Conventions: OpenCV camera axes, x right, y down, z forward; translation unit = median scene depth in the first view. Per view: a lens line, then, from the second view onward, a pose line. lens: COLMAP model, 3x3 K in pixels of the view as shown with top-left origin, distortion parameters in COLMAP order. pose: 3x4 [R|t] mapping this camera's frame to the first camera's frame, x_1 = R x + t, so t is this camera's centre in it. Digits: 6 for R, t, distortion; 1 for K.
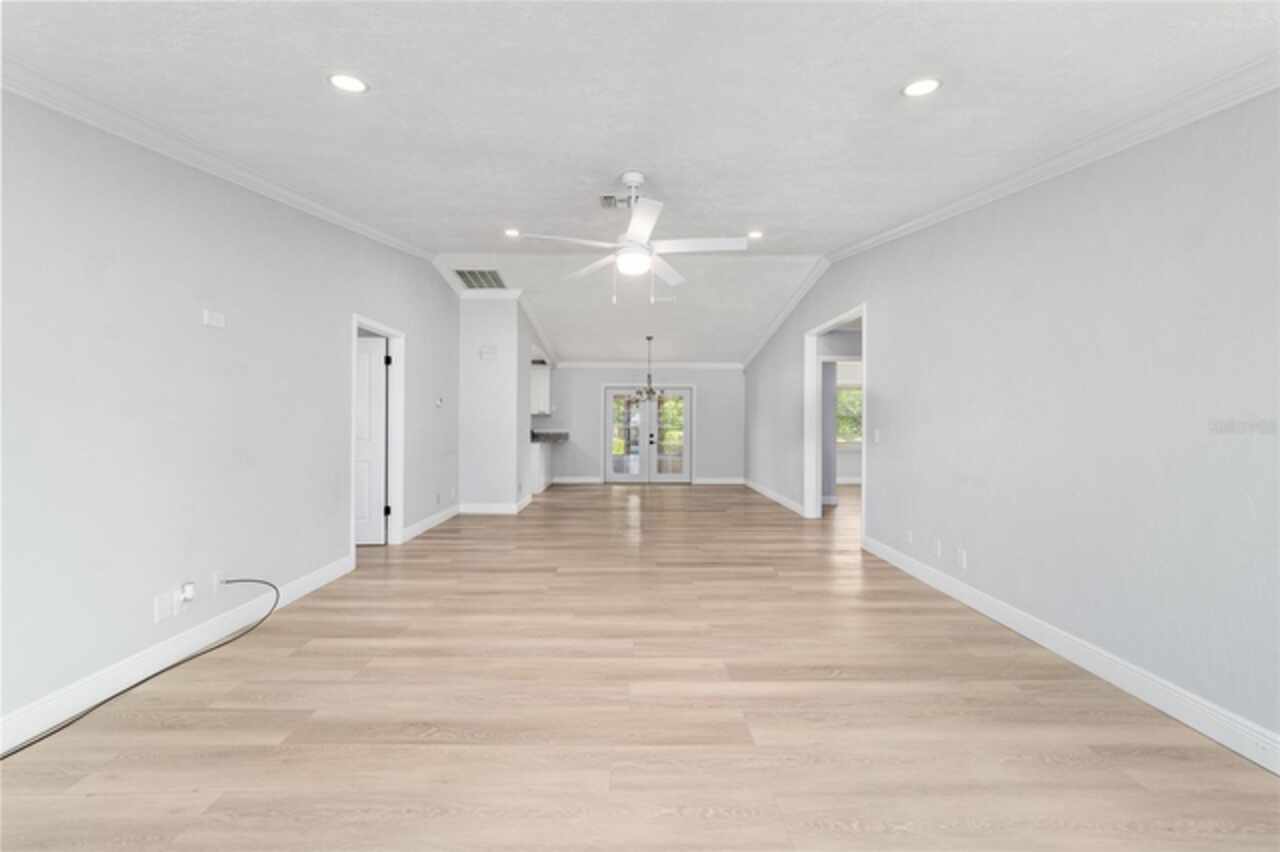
lens RADIAL K [[488.6, 0, 634.9], [0, 488.6, 425.0], [0, 0, 1]] dist [-0.020183, 0.009004]
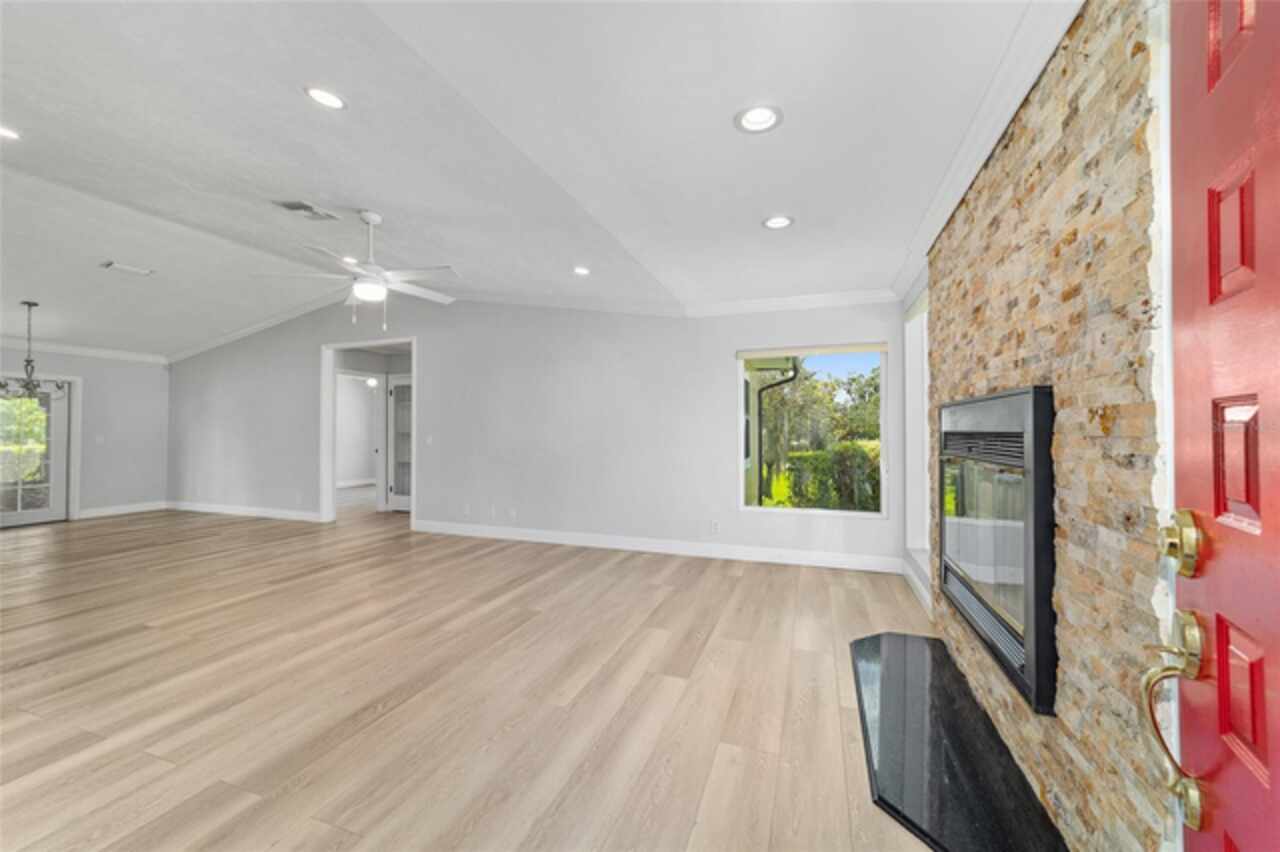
lens RADIAL K [[488.6, 0, 634.9], [0, 488.6, 425.0], [0, 0, 1]] dist [-0.020183, 0.009004]
pose [[0.353522, 0.007115, 0.935399, -0.705746], [0.008465, 0.999906, -0.010805, -0.001553], [-0.935388, 0.011738, 0.353429, 0.023588]]
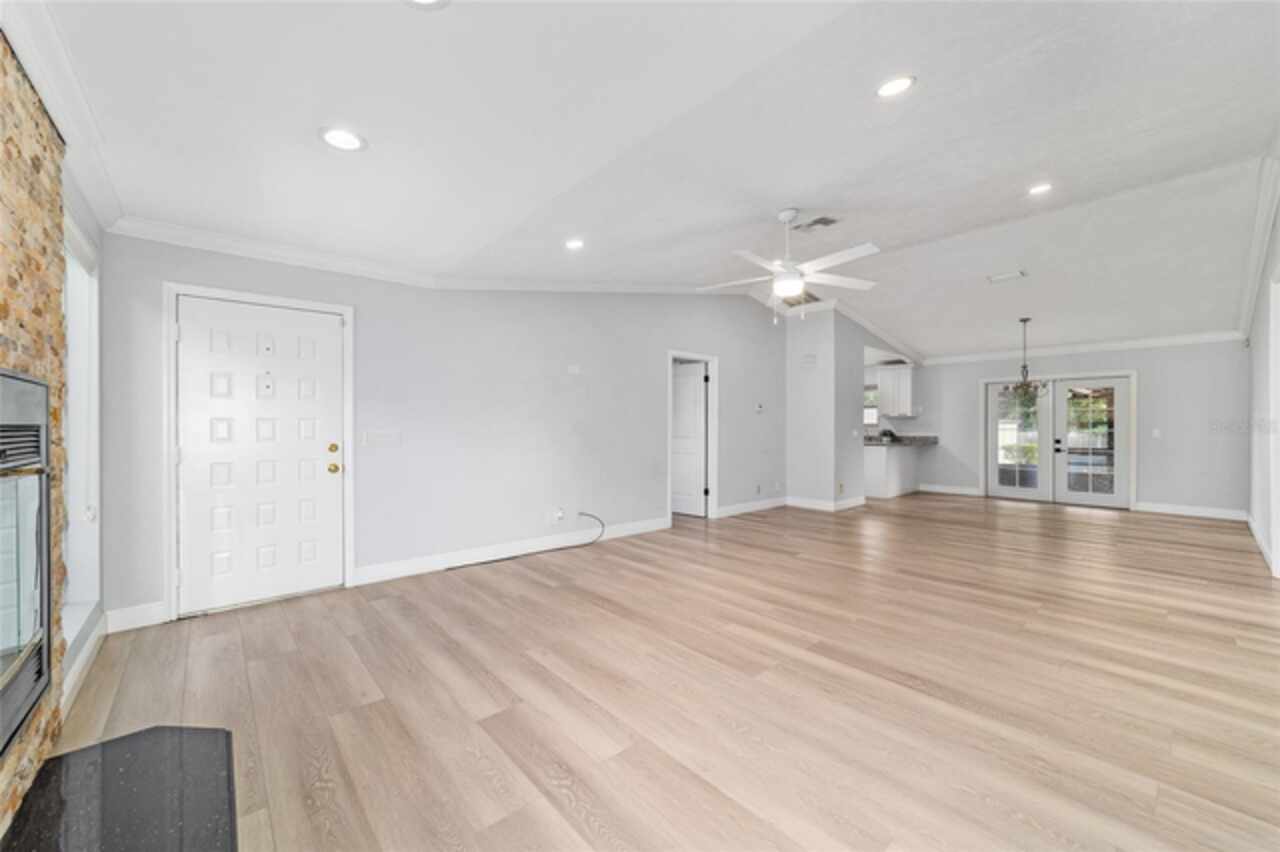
lens RADIAL K [[496.9, 0, 640.0], [0, 496.9, 426.0], [0, 0, 1]] dist [-0.020154, 0.009653]
pose [[0.653661, -0.004523, -0.756774, 0.559896], [0.000165, 0.999983, -0.005834, 0.005424], [0.756787, 0.003689, 0.653651, -0.037410]]
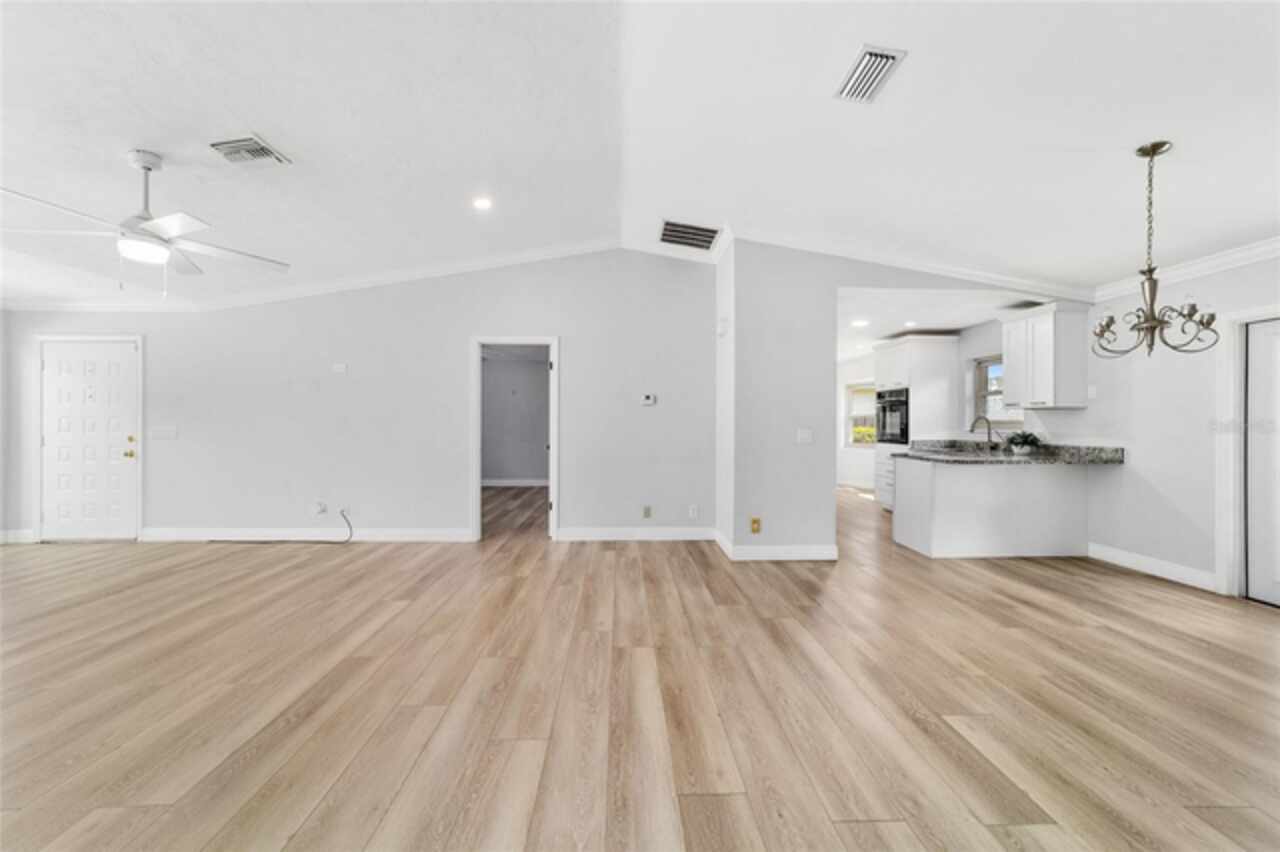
lens RADIAL K [[496.9, 0, 640.0], [0, 496.9, 426.0], [0, 0, 1]] dist [-0.020154, 0.009653]
pose [[0.018466, 0.004615, -0.999819, 0.816183], [-0.005736, 0.999973, 0.004510, -0.008183], [0.999813, 0.005652, 0.018492, 1.640429]]
